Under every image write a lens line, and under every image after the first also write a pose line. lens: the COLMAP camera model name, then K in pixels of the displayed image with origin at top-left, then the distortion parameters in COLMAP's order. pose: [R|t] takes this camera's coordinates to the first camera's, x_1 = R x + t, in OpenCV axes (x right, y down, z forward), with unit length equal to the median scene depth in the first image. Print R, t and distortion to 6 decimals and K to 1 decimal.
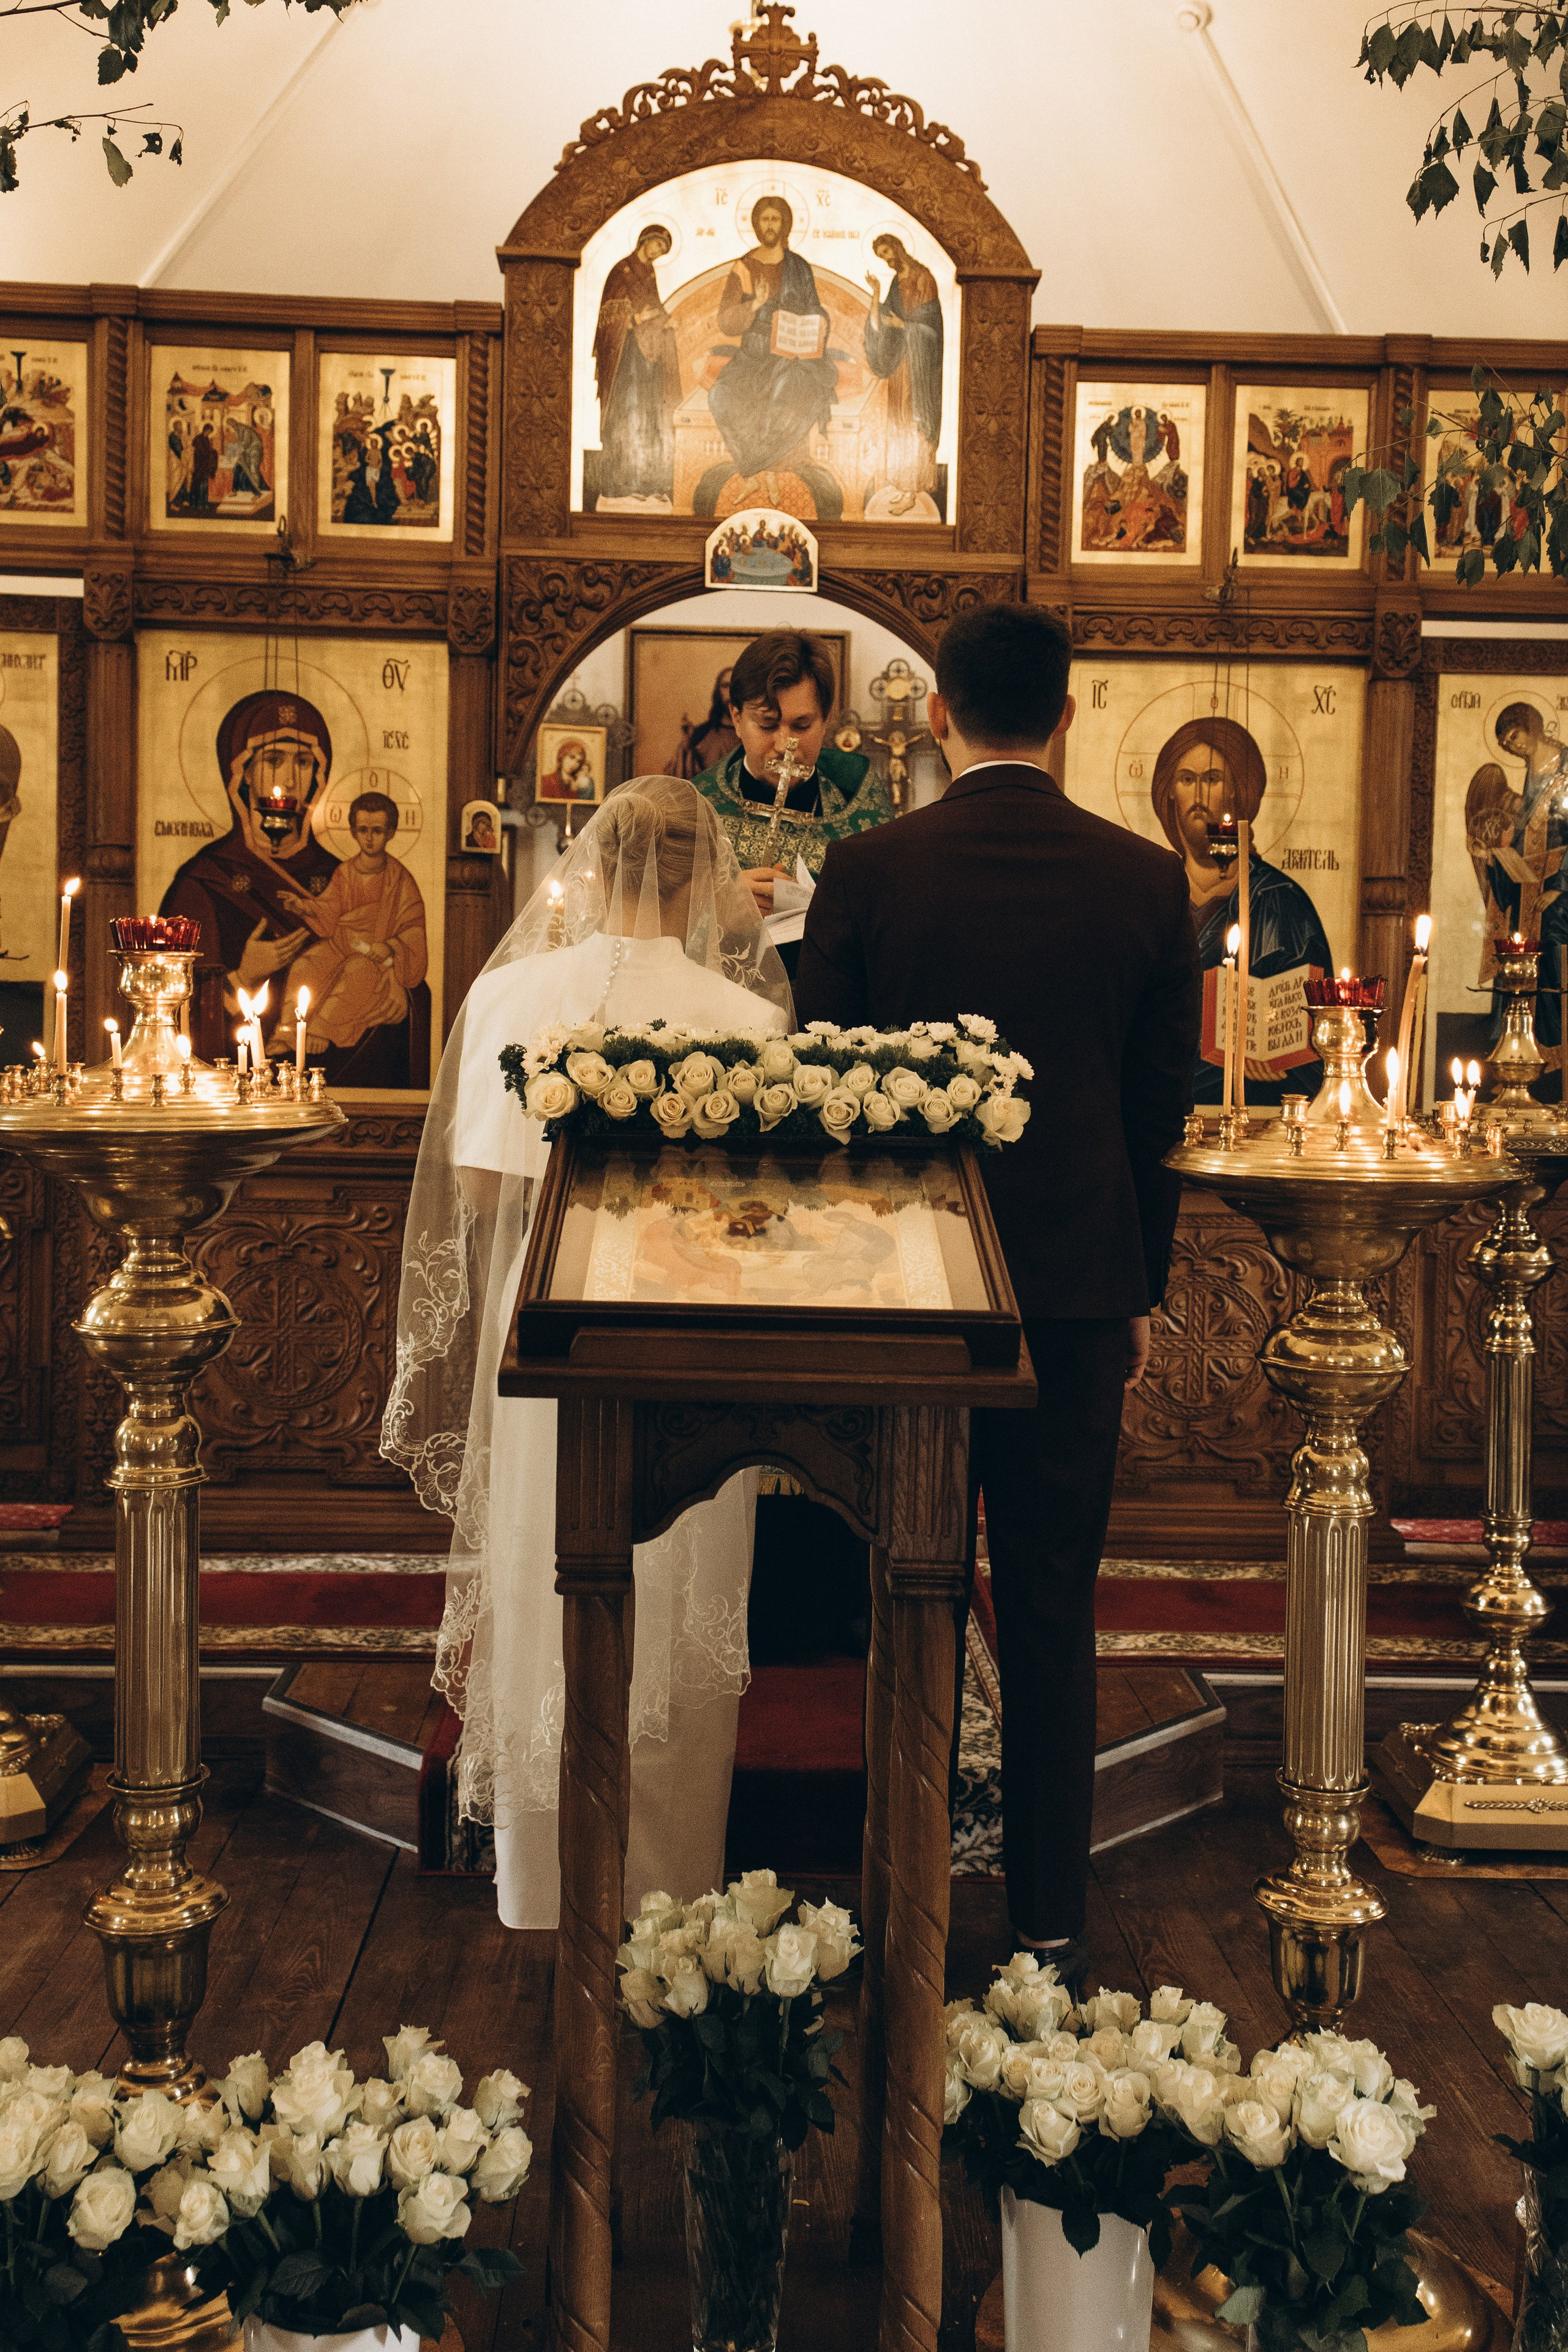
lens RADIAL K [[2368.8, 0, 778.7], [0, 2368.8, 1150.3], [0, 0, 1]] dist [0.045426, 0.000000]
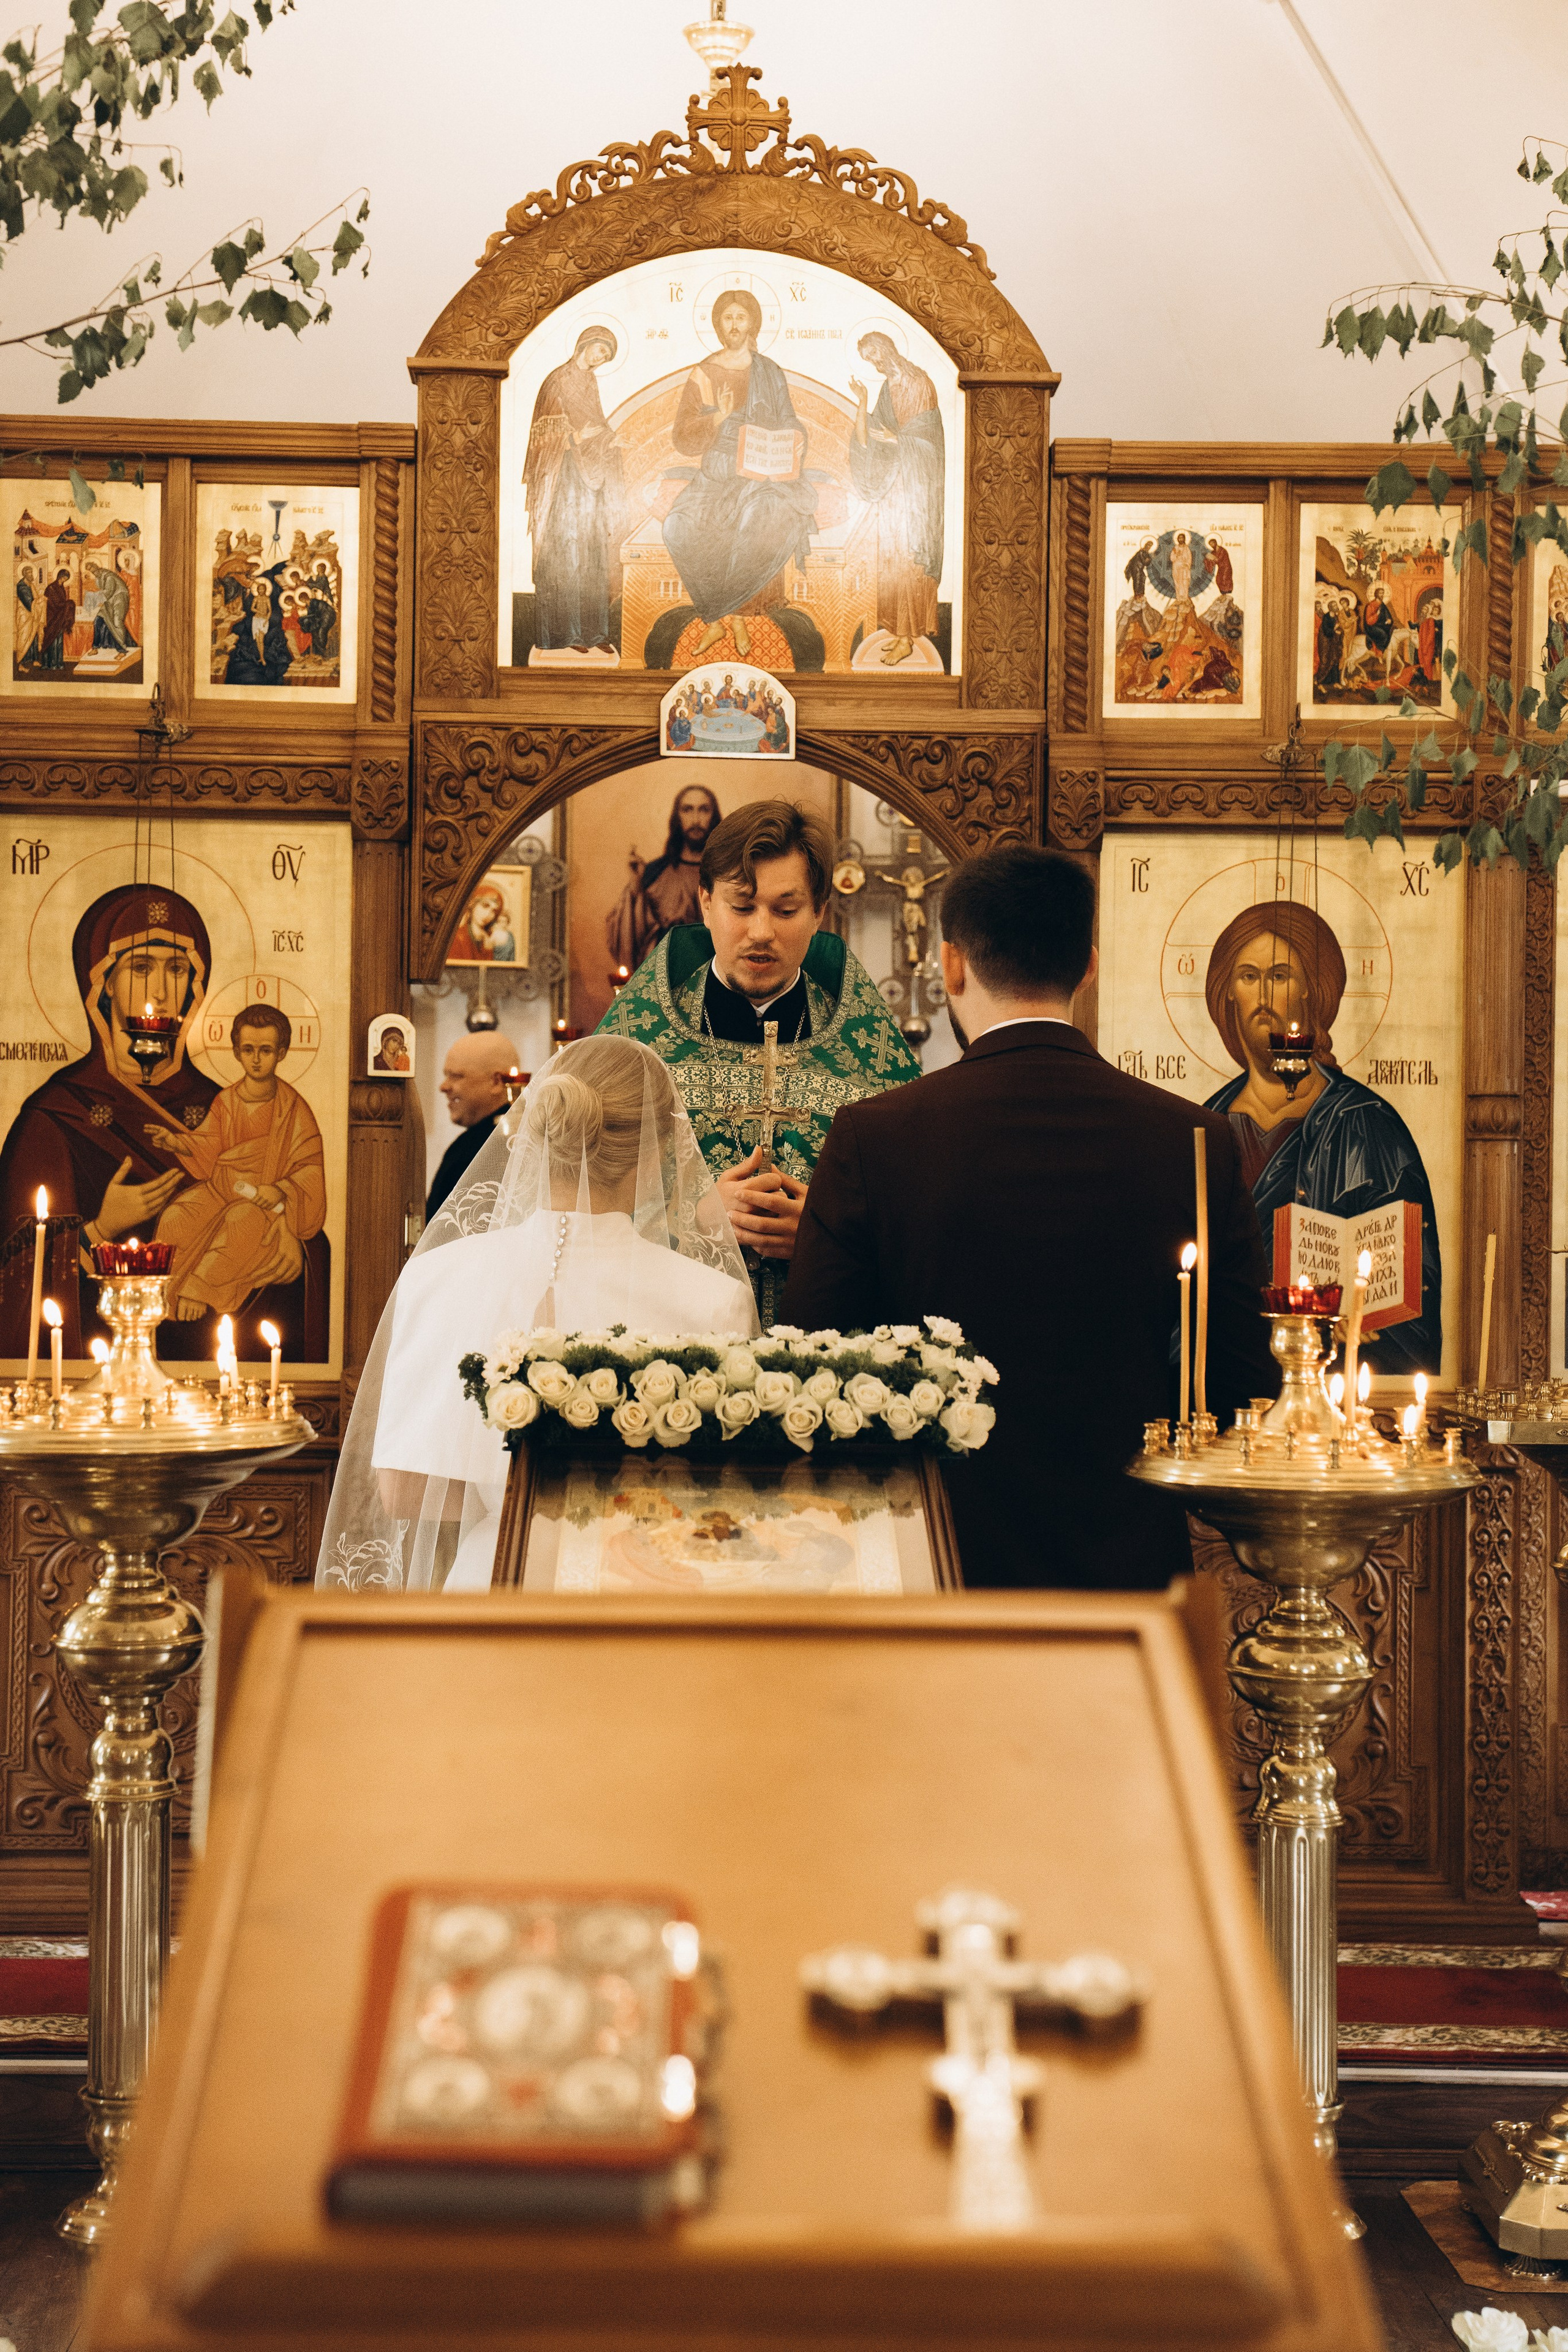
lens RADIAL K [[3393.1, 0, 695.1], [0, 3393.1, 1199.5], [0, 0, 1]] dist [0.118083, 0.000000]
pose [[0.999736, -0.009464, -0.020959, 0.004777], [0.008154, 0.998061, -0.061703, -0.008575], [0.021503, 0.061516, 0.997874, -0.176208]]
